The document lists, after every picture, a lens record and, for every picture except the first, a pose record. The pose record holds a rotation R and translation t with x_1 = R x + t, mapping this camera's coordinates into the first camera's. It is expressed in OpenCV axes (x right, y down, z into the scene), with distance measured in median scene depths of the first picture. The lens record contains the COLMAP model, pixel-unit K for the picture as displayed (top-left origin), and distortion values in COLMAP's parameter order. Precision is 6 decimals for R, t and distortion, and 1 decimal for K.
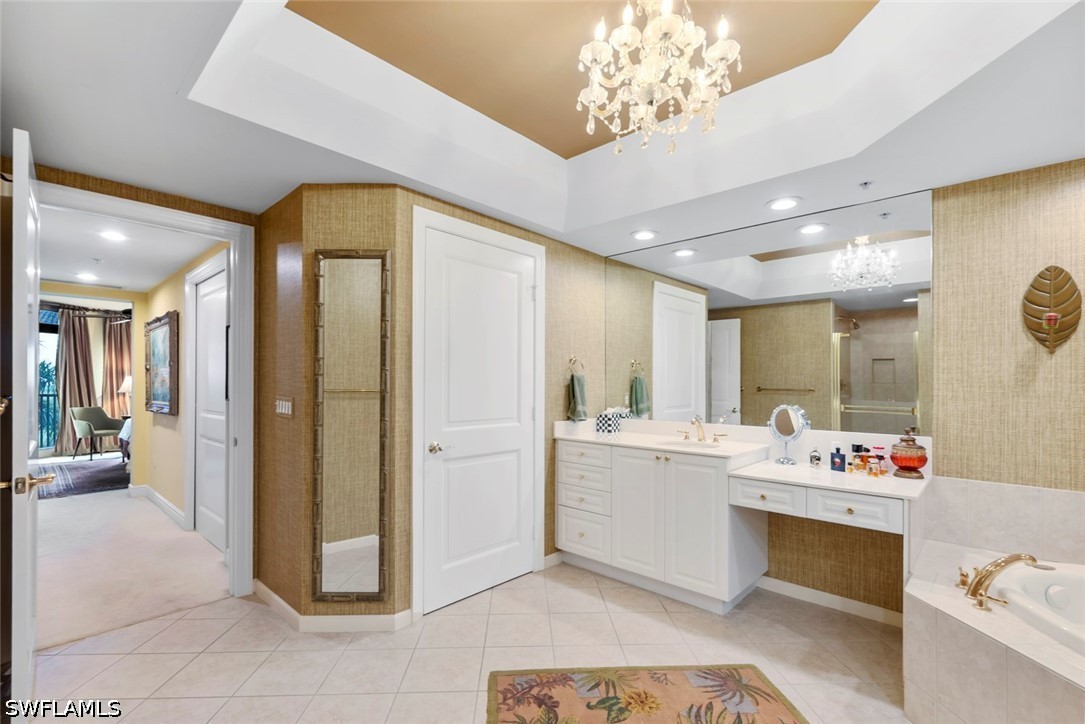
lens RADIAL K [[484.3, 0, 553.8], [0, 484.3, 384.4], [0, 0, 1]] dist [-0.000921, -0.000202]
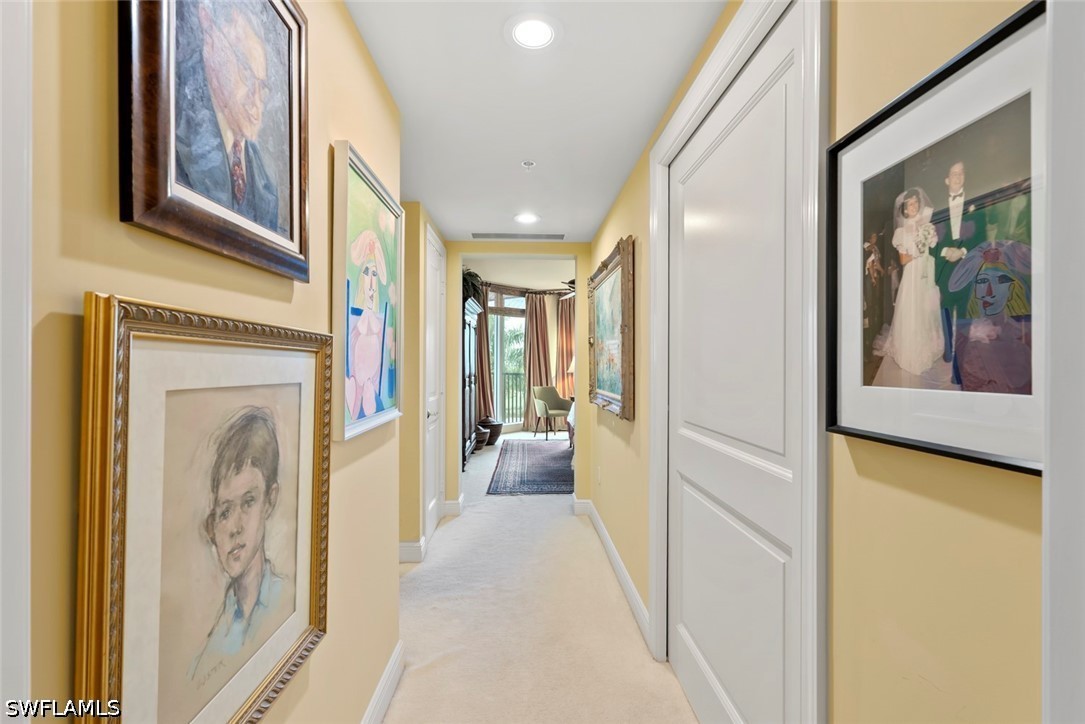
lens RADIAL K [[484.3, 0, 538.5], [0, 484.3, 362.9], [0, 0, 1]] dist [-0.000921, -0.000202]
pose [[0.695382, -0.002553, -0.718636, -0.569556], [0.000777, 0.999996, -0.002801, -0.002441], [0.718640, 0.001390, 0.695381, 0.670120]]
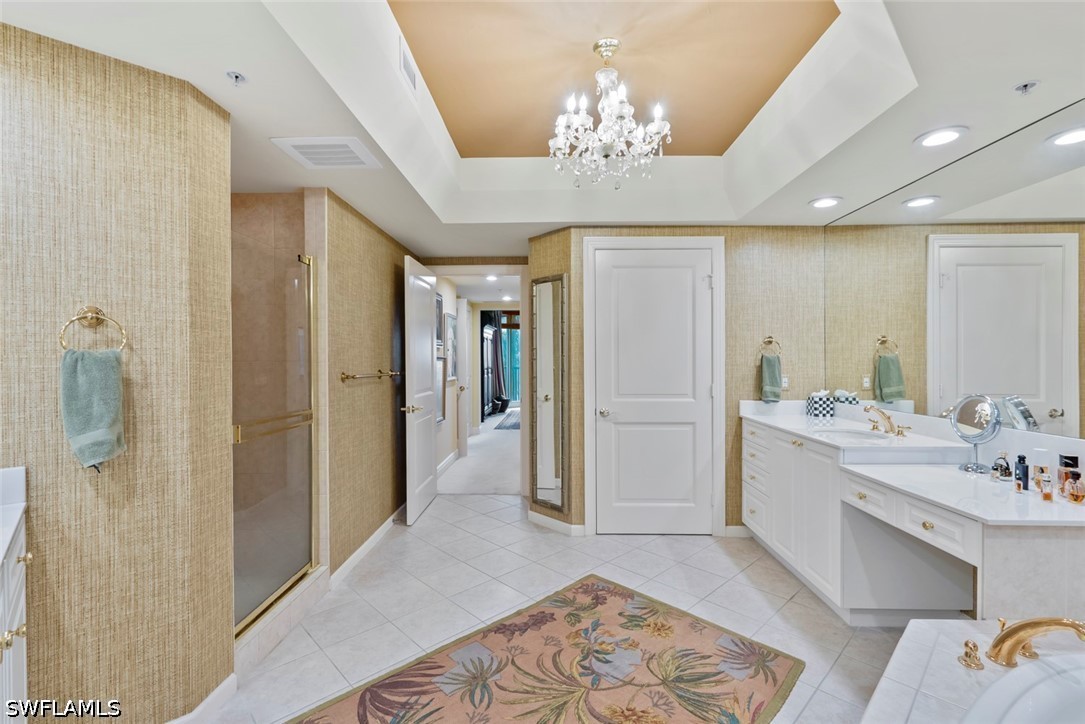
lens RADIAL K [[484.3, 0, 545.4], [0, 484.3, 366.6], [0, 0, 1]] dist [-0.000921, -0.000202]
pose [[0.659570, 0.007655, -0.751605, 0.496770], [0.002576, 0.999919, 0.012445, -0.010395], [0.751639, -0.010145, 0.659497, -0.004467]]
